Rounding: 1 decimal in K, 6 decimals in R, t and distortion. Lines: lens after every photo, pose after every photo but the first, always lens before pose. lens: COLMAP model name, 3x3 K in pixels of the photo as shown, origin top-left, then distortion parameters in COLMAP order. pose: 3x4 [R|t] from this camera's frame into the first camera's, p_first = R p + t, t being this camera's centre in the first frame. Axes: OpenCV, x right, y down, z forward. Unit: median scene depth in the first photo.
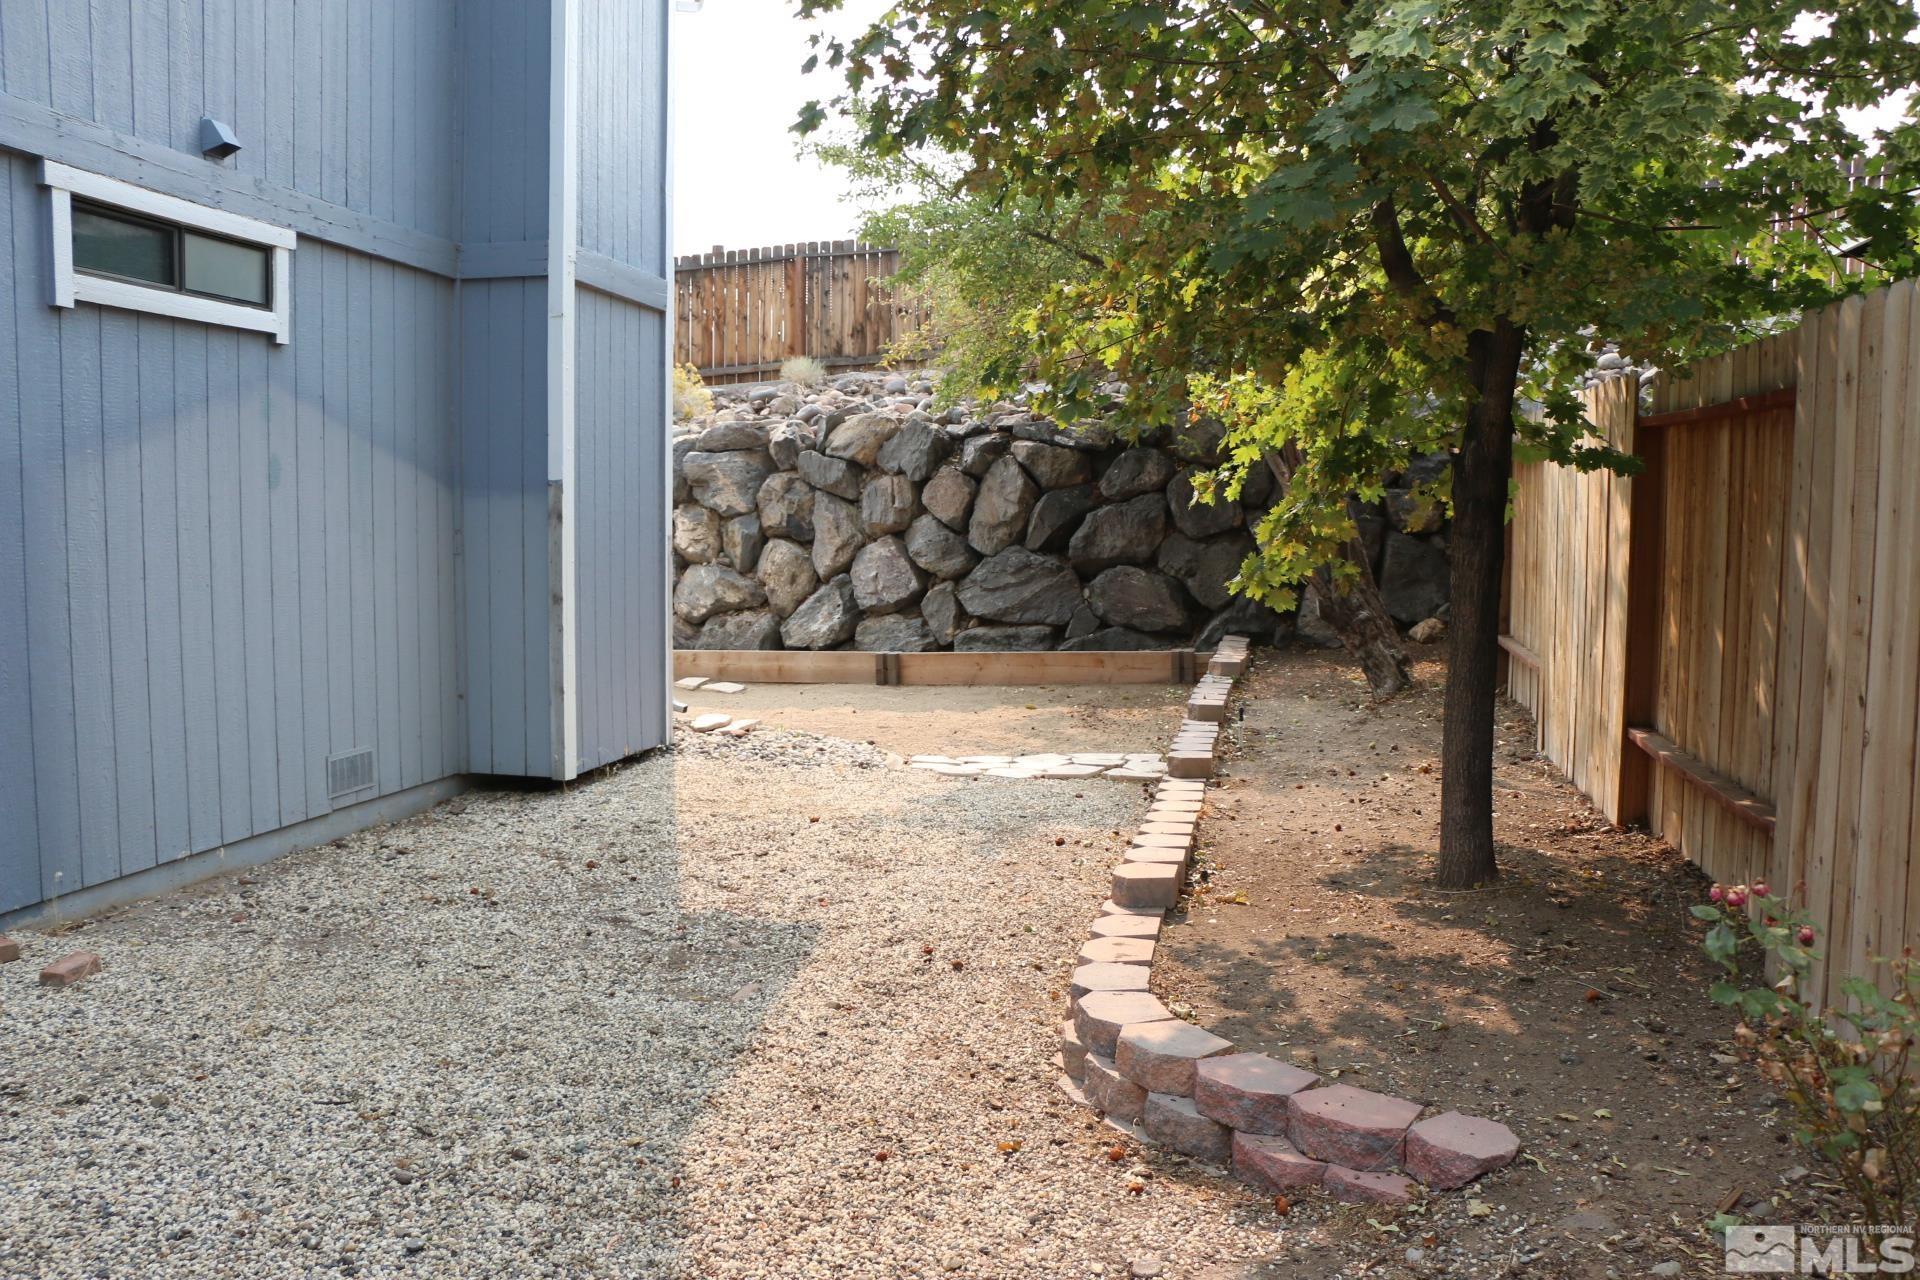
lens RADIAL K [[1542.0, 0, 960.0], [0, 1542.0, 640.0], [0, 0, 1]] dist [-0.171498, 0.151681]
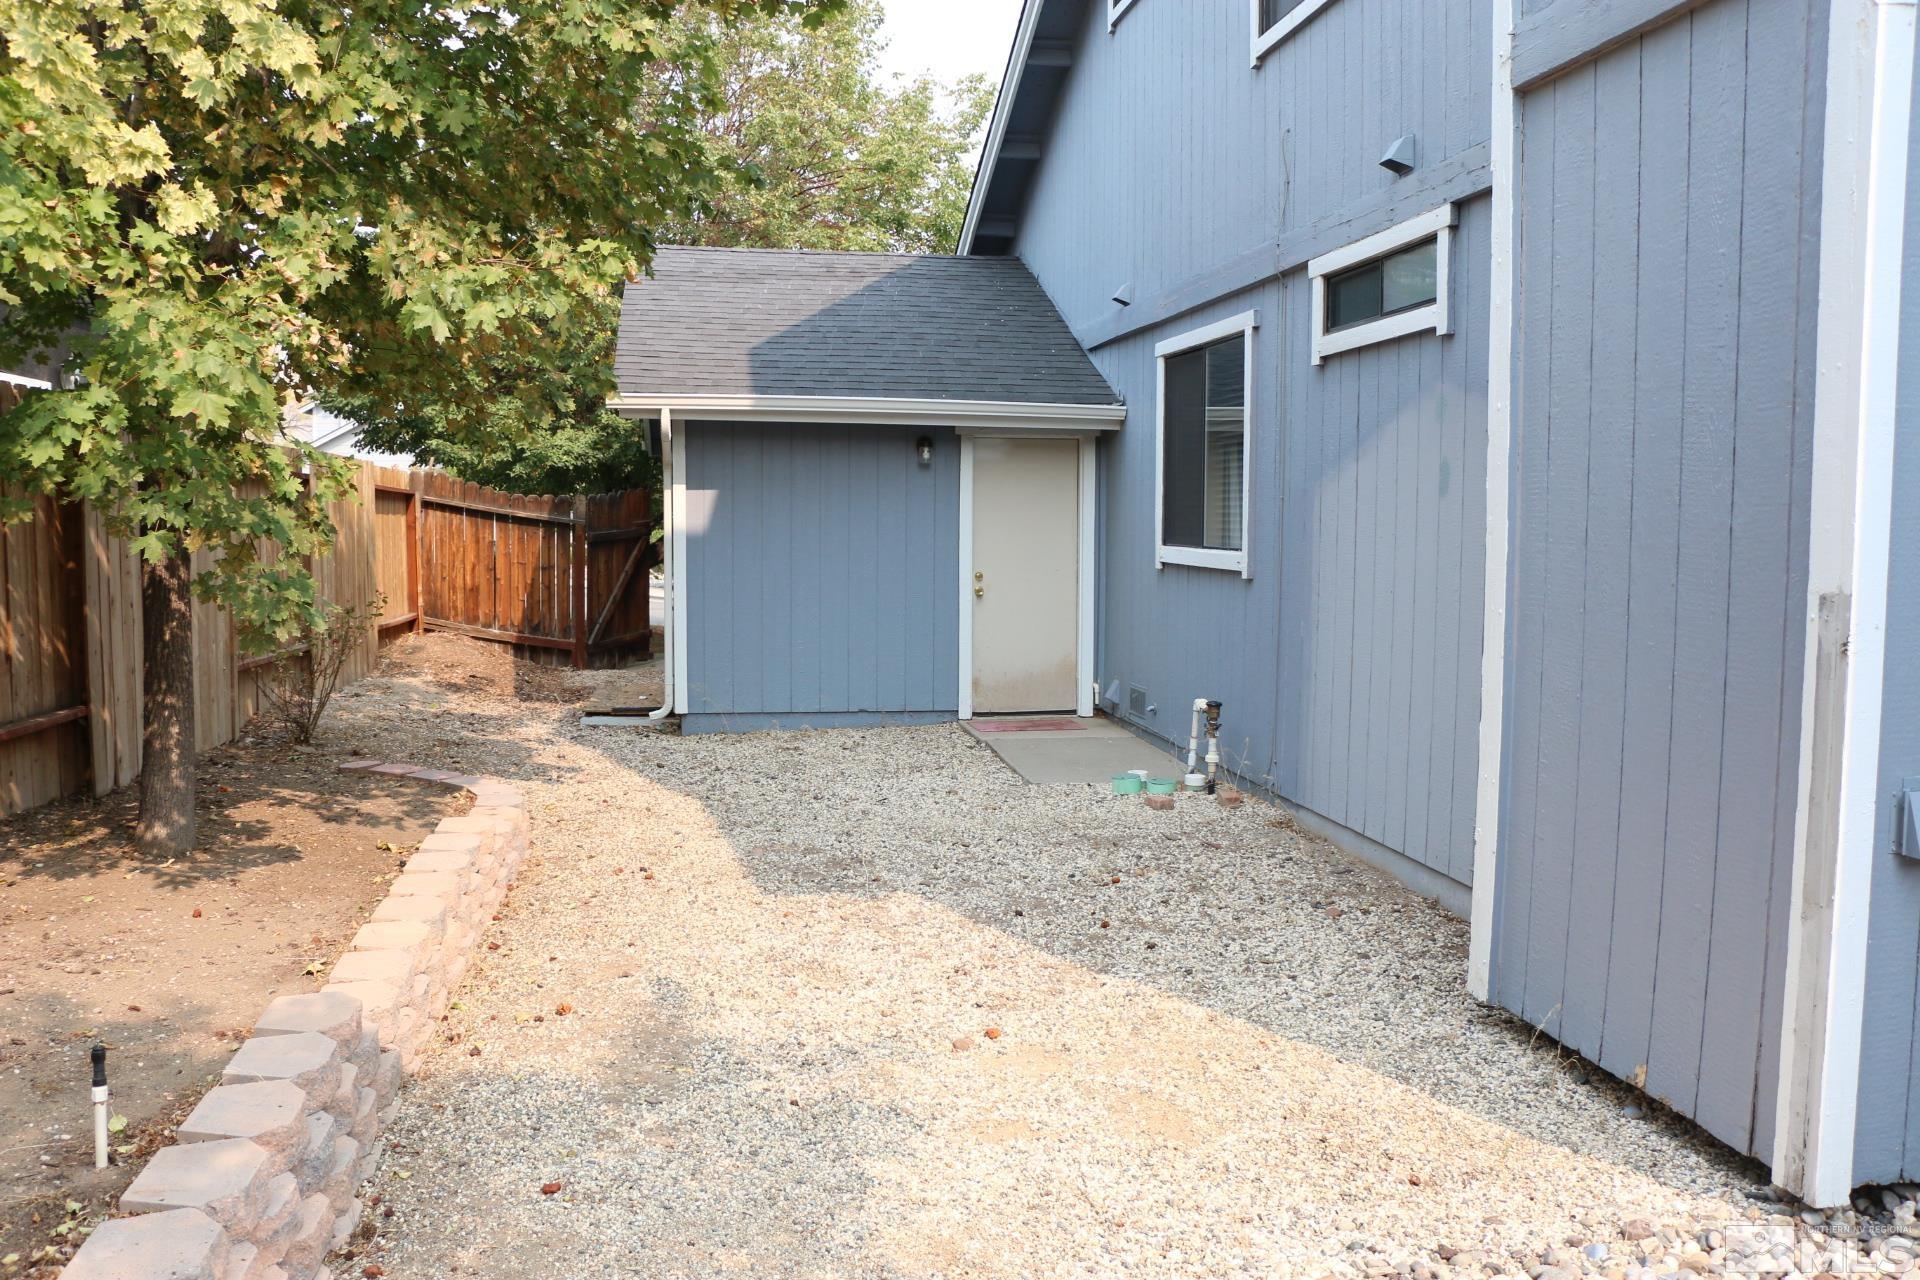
lens RADIAL K [[1542.0, 0, 960.0], [0, 1542.0, 640.0], [0, 0, 1]] dist [-0.171498, 0.151681]
pose [[-0.935294, 0.018937, -0.353364, 0.158964], [-0.038955, 0.986988, 0.156002, -0.166638], [0.351720, 0.159673, -0.922387, 1.985270]]
